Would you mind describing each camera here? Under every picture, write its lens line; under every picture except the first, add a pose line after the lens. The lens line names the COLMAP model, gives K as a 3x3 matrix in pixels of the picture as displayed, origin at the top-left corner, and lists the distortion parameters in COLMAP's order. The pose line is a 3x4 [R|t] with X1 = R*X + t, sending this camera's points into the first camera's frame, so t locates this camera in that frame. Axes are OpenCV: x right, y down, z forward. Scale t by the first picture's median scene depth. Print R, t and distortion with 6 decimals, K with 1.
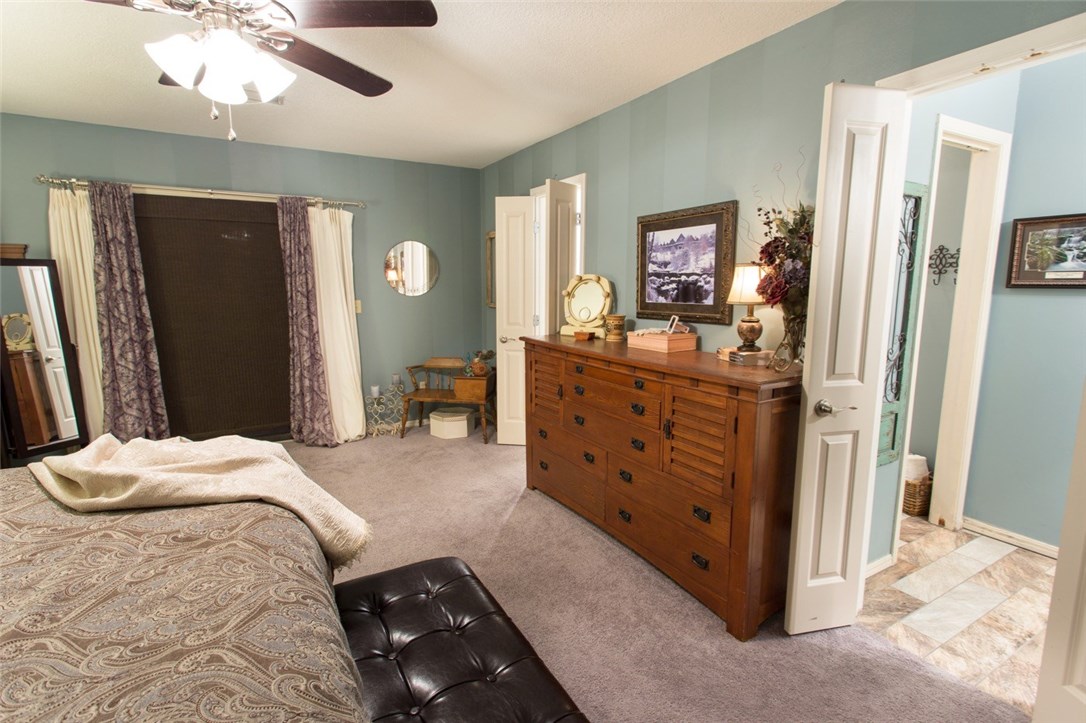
lens RADIAL K [[518.4, 0, 543.0], [0, 518.4, 359.3], [0, 0, 1]] dist [-0.000154, 0.000046]
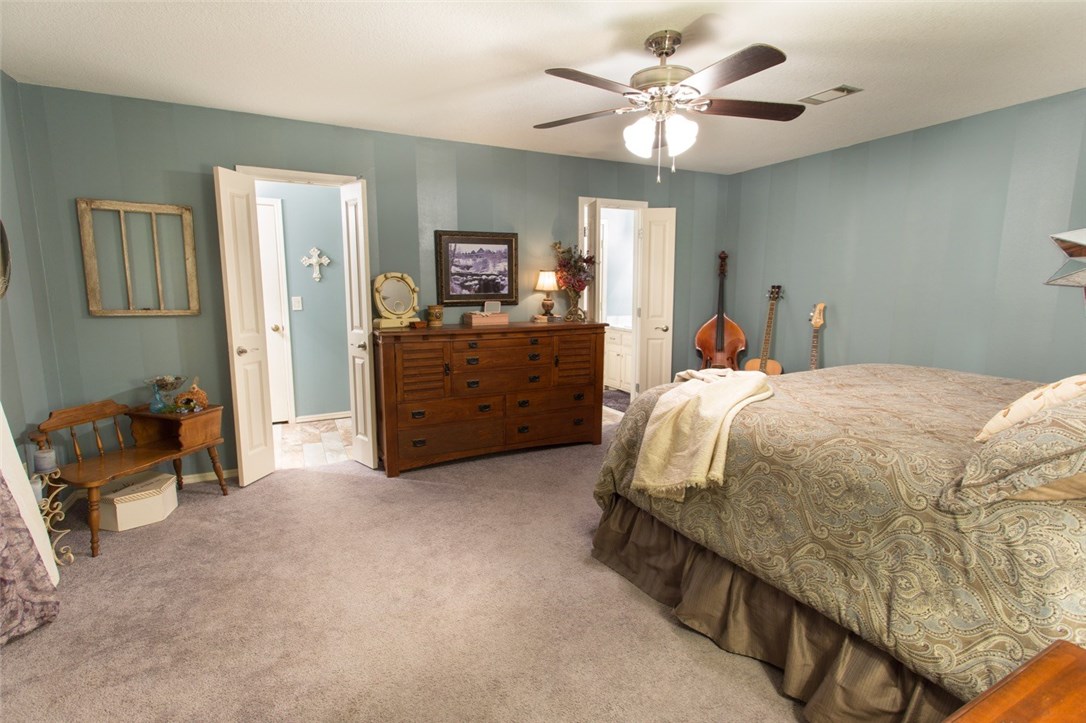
lens RADIAL K [[518.4, 0, 542.4], [0, 518.4, 359.5], [0, 0, 1]] dist [-0.000154, 0.000046]
pose [[0.047729, -0.145212, 0.988249, -1.242170], [0.146121, 0.979748, 0.136906, -0.100752], [-0.988115, 0.137870, 0.067981, 0.743968]]
